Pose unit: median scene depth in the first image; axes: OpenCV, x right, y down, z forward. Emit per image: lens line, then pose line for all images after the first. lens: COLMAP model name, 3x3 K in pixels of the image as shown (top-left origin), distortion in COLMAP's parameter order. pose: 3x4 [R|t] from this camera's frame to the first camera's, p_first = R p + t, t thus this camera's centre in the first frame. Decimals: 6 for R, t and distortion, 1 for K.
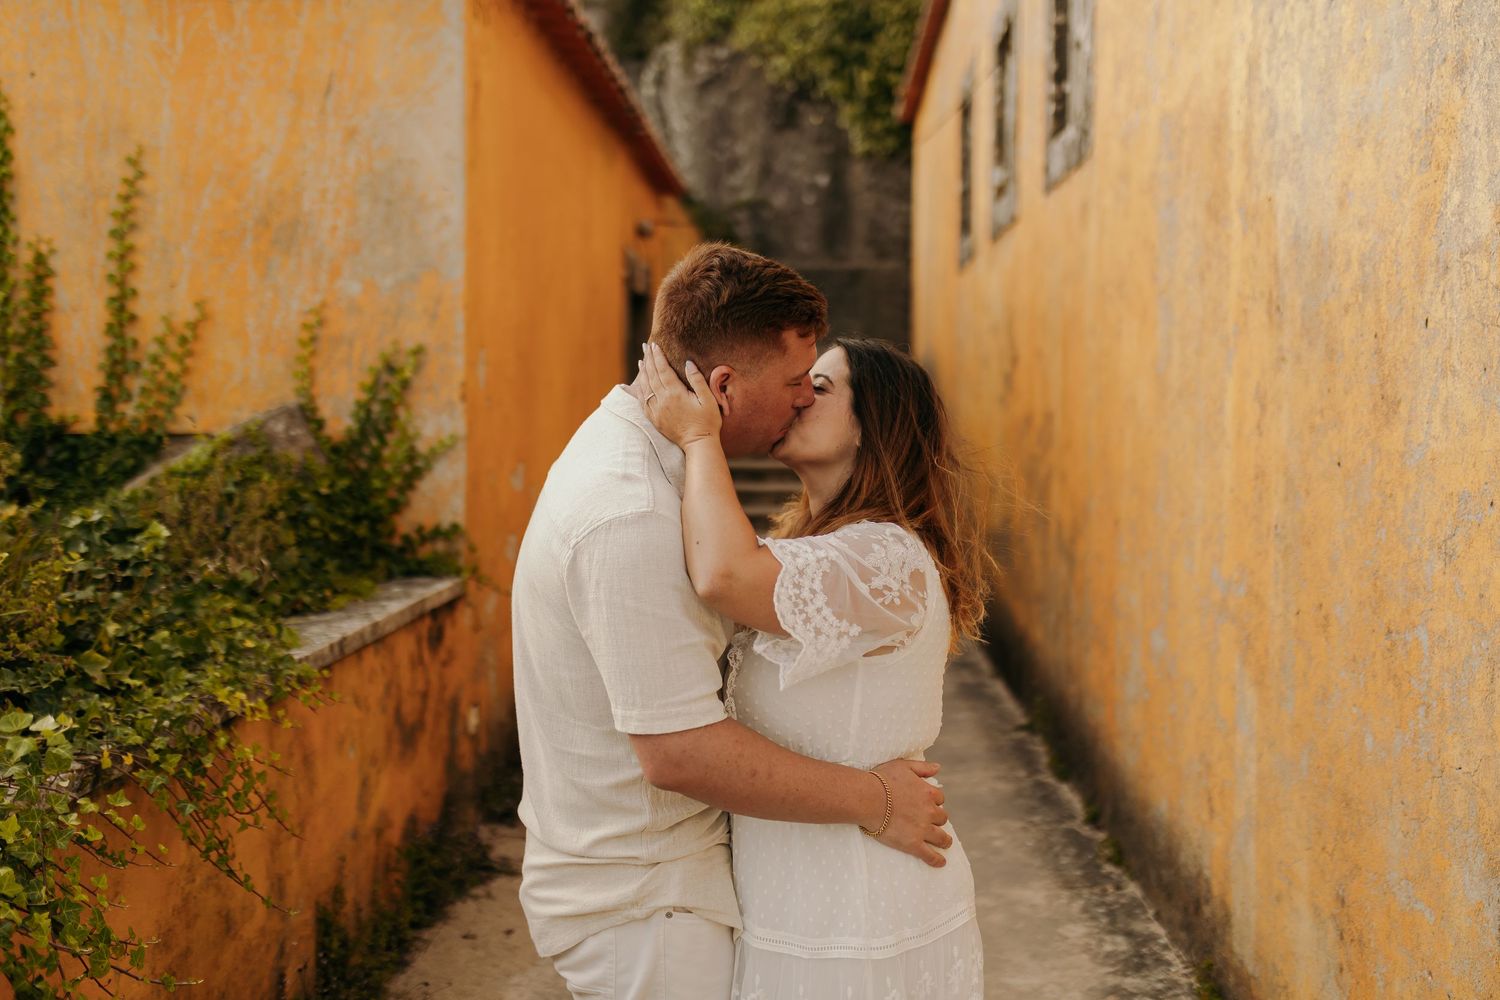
lens RADIAL K [[1424.3, 0, 781.1], [0, 1424.3, 481.0], [0, 0, 1]] dist [-0.004523, 0.001788]
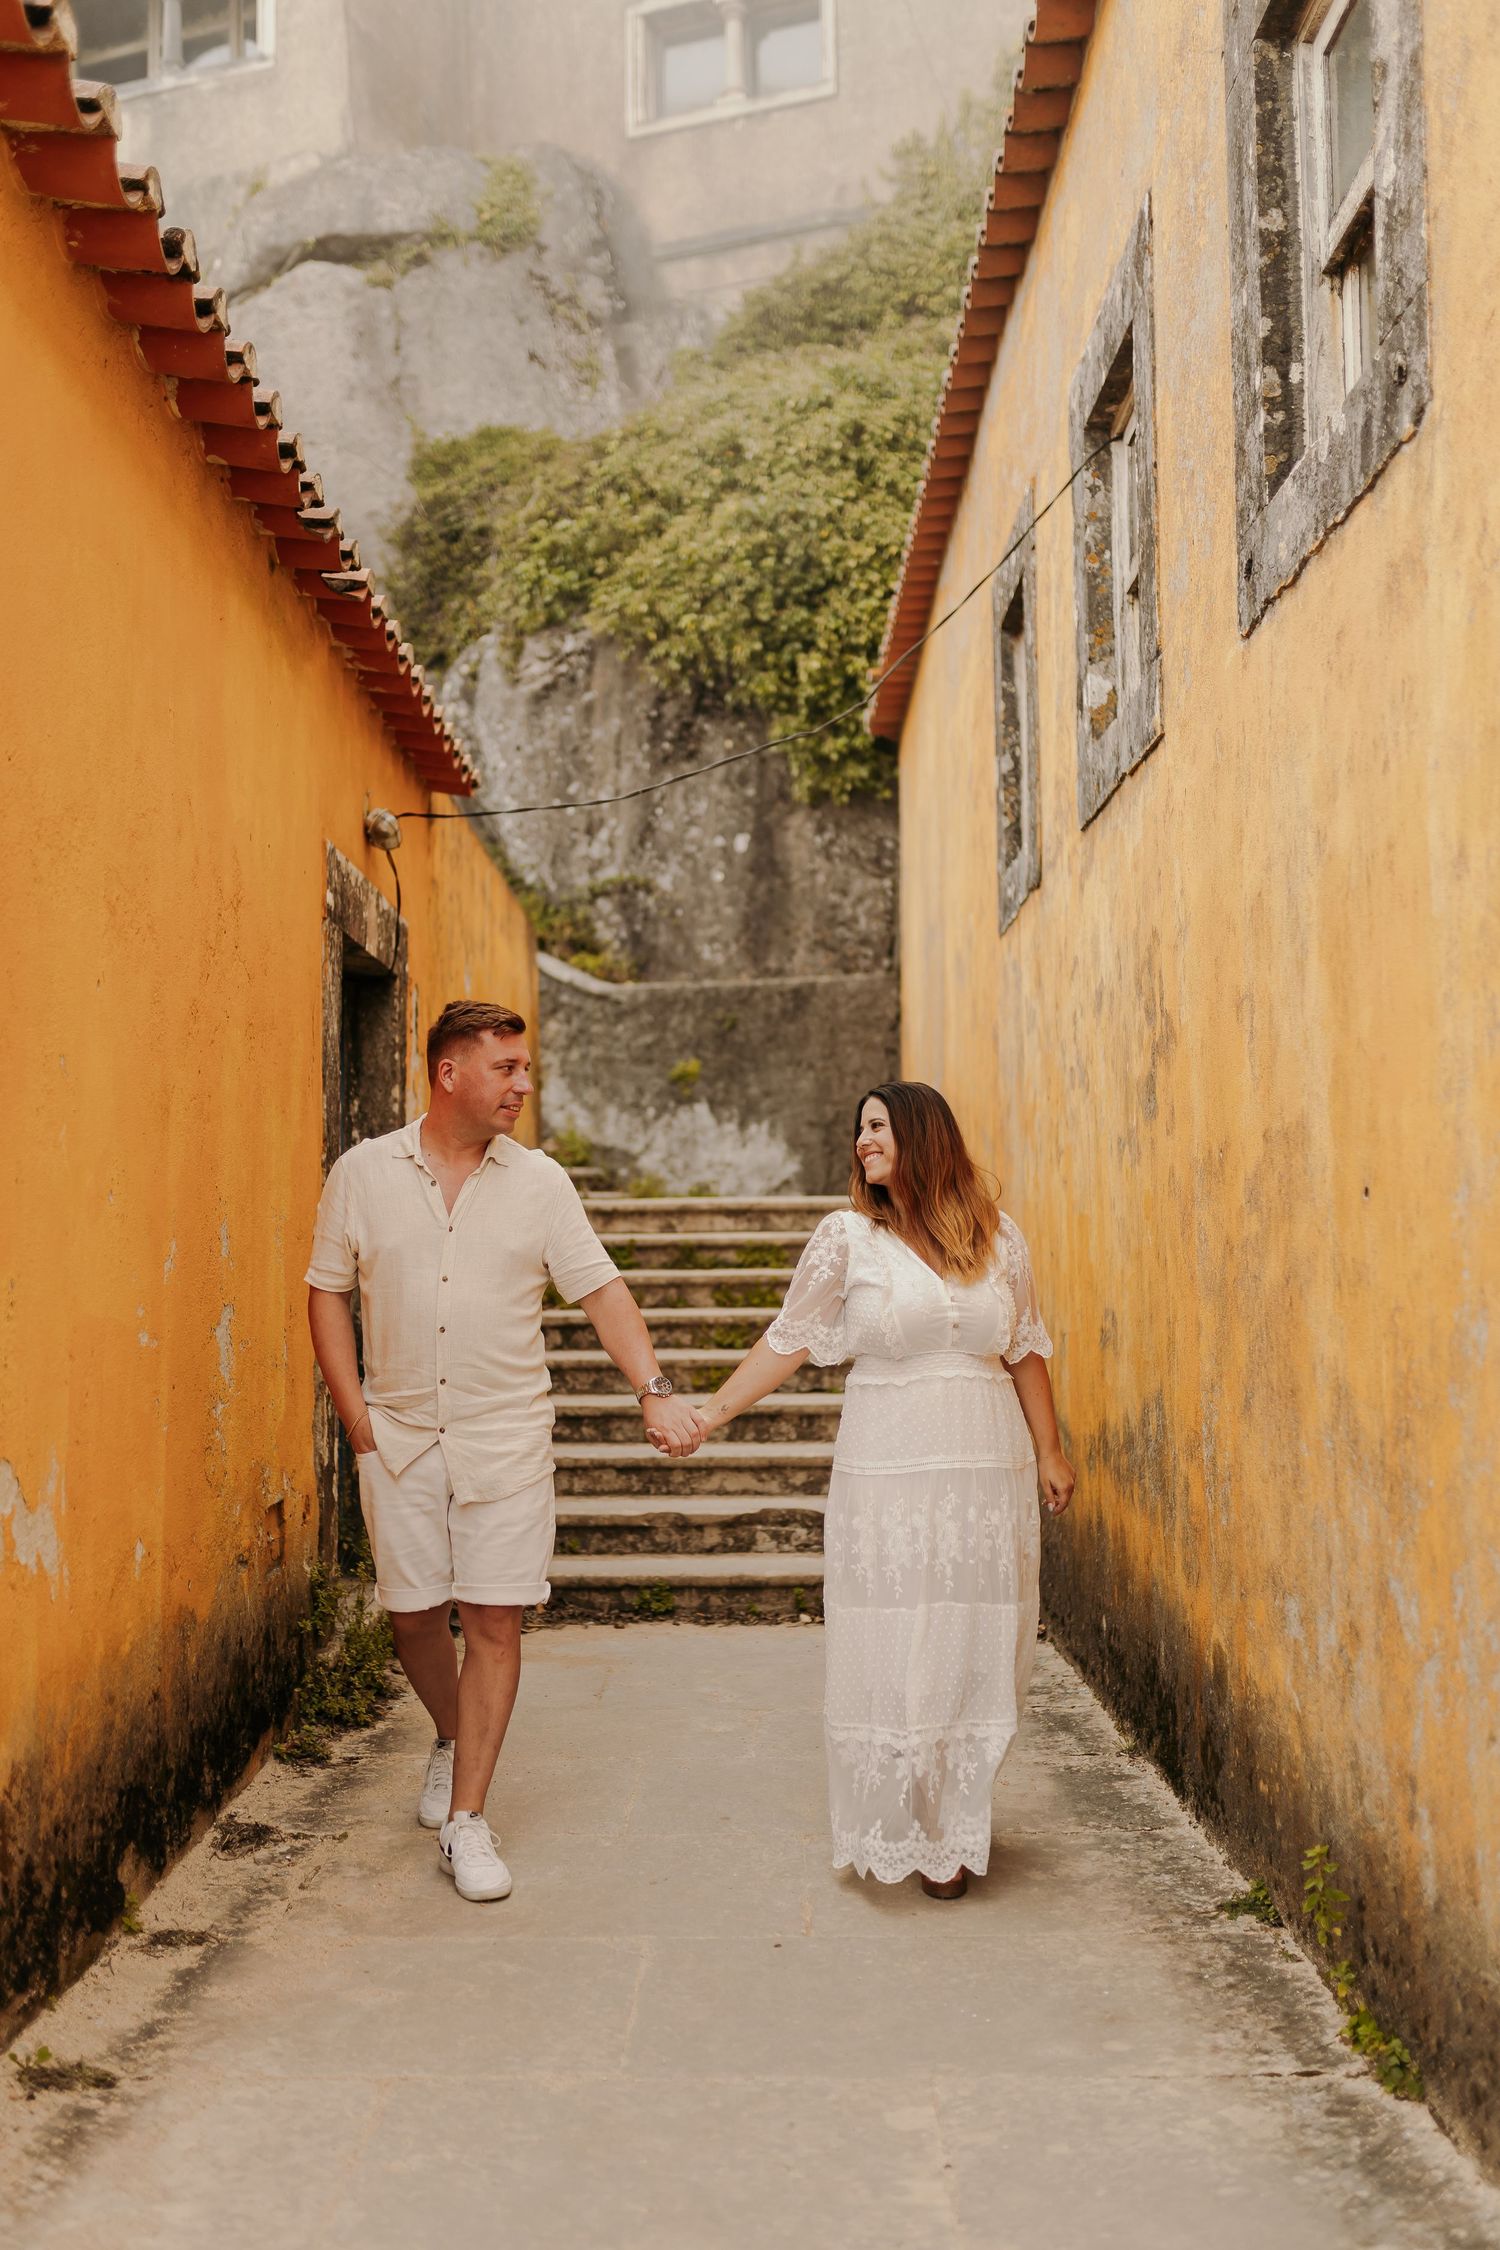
lens RADIAL K [[2136.4, 0, 750.0], [0, 2136.4, 1125.0], [0, 0, 1]] dist [-0.004523, 0.001788]
pose [[0.999434, -0.014789, 0.030218, 0.017429], [0.018247, 0.992896, -0.117580, 0.027324], [-0.028265, 0.118065, 0.992604, 0.498358]]
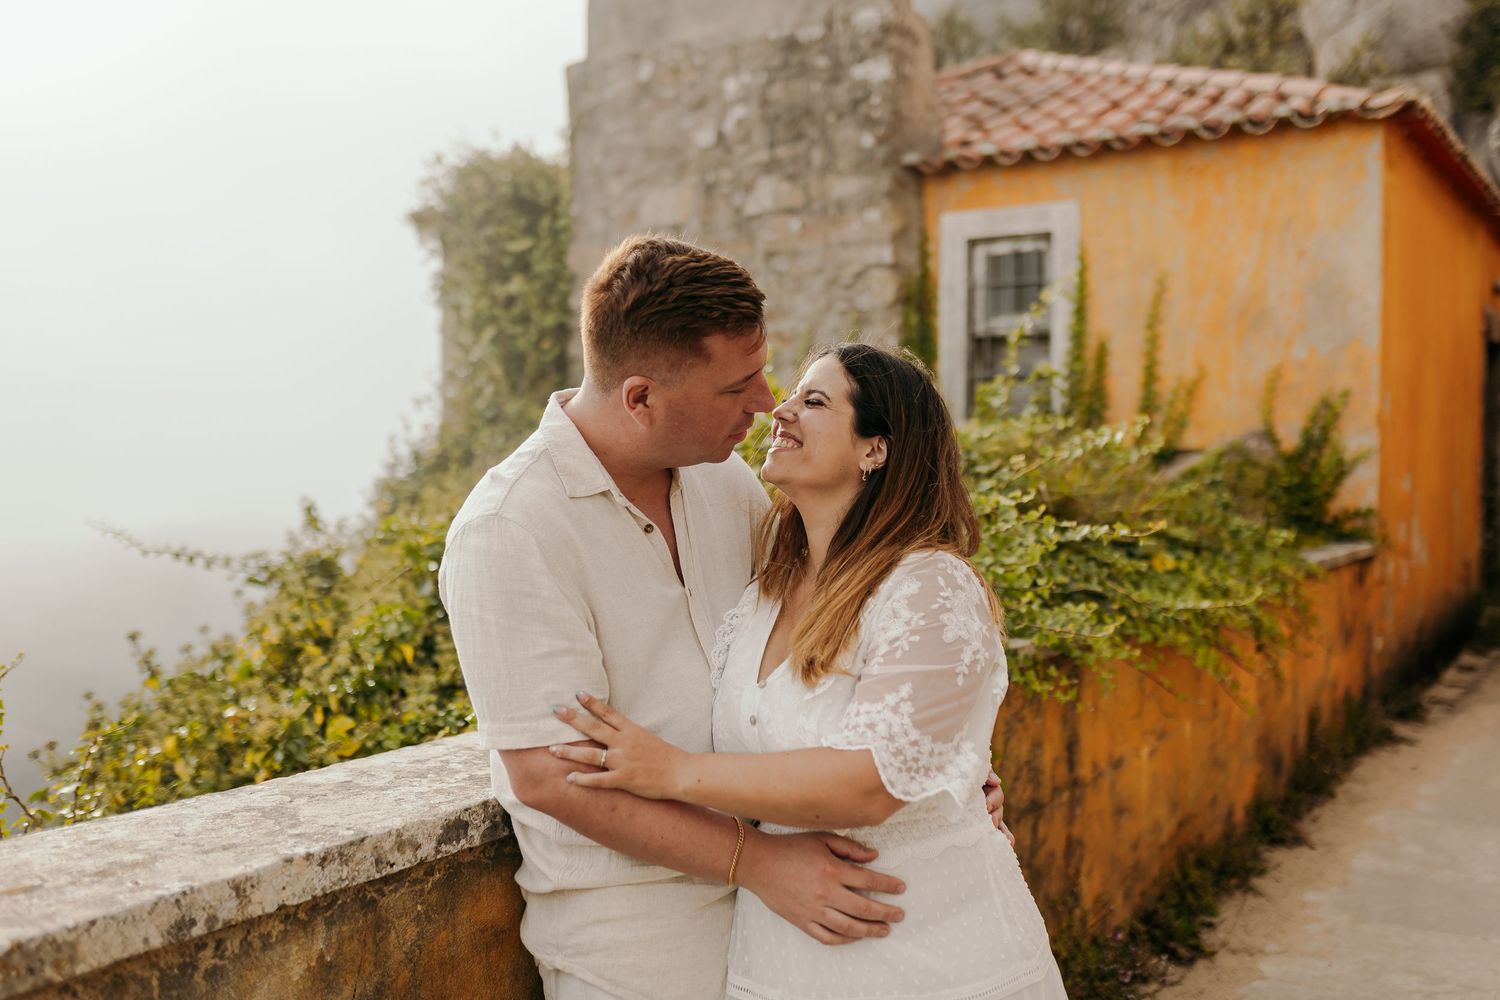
lens RADIAL K [[1424.3, 0, 781.1], [0, 1424.3, 481.0], [0, 0, 1]] dist [-0.004523, 0.001788]
pose [[0.853062, 0.002943, -0.521802, 0.022154], [-0.022023, 0.999296, -0.030369, 0.059852], [0.521345, 0.037398, 0.852526, -0.584616]]
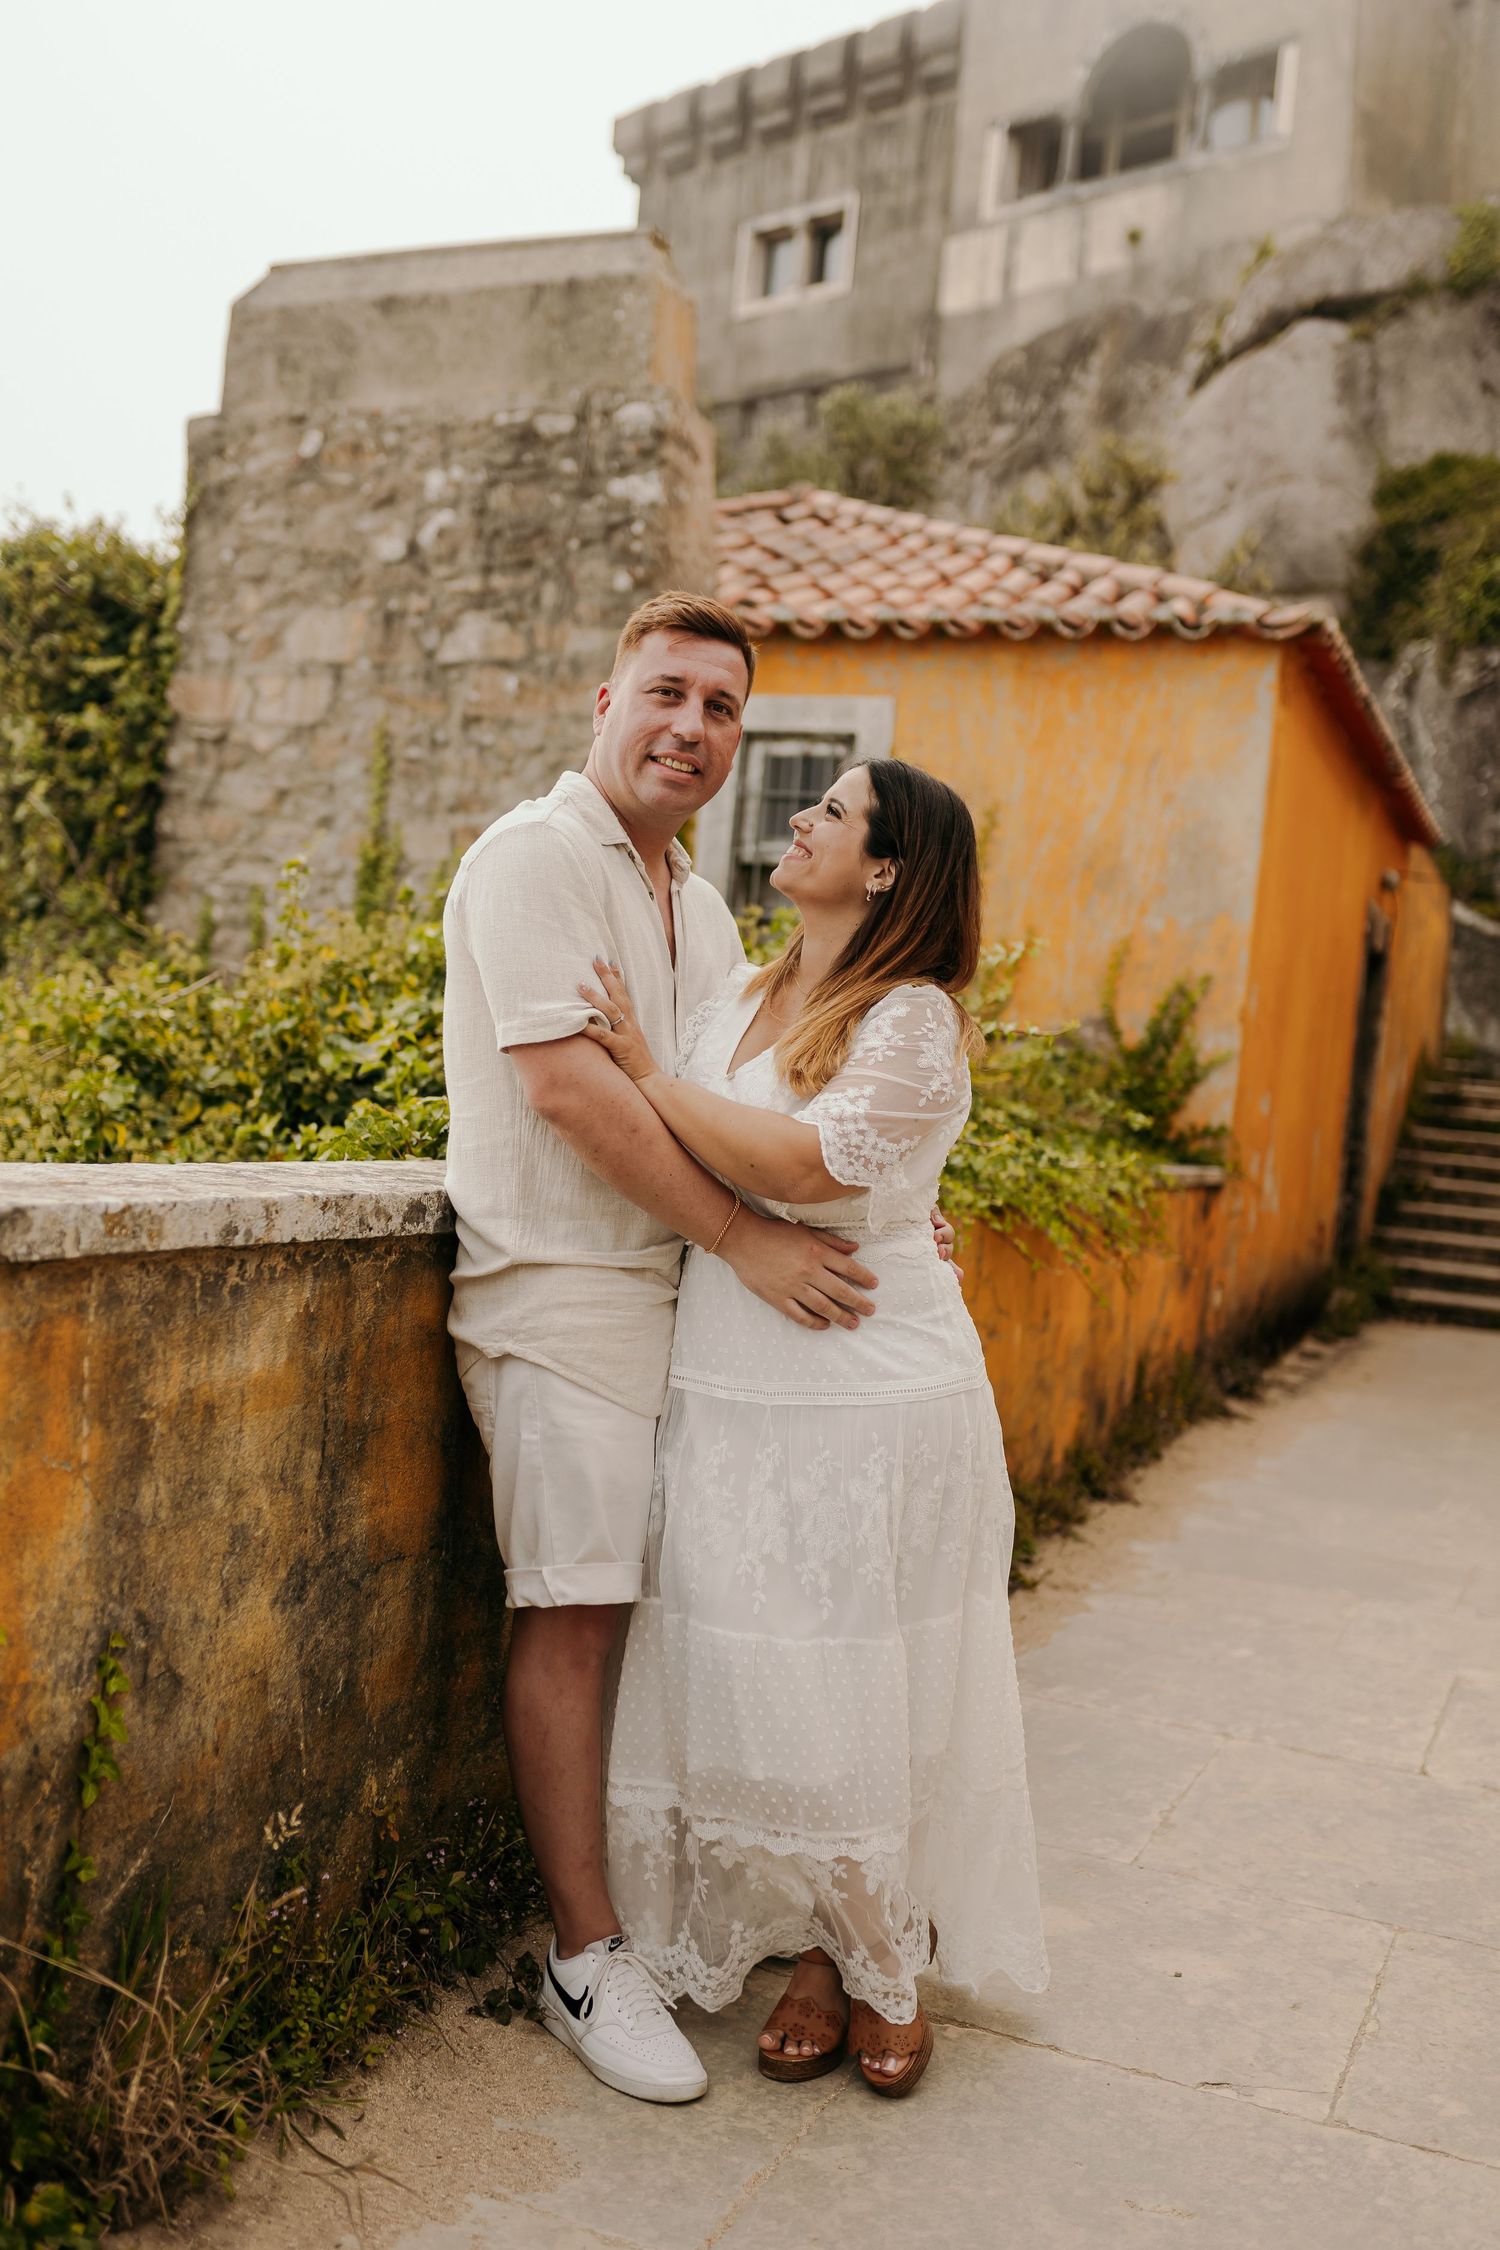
lens RADIAL K [[2136.4, 0, 750.0], [0, 2136.4, 1125.0], [0, 0, 1]] dist [-0.004523, 0.001788]
pose [[0.933836, 0.084989, -0.347457, 0.021355], [-0.103482, 0.994016, -0.034982, 0.130747], [0.342405, 0.068623, 0.937043, -0.791476]]
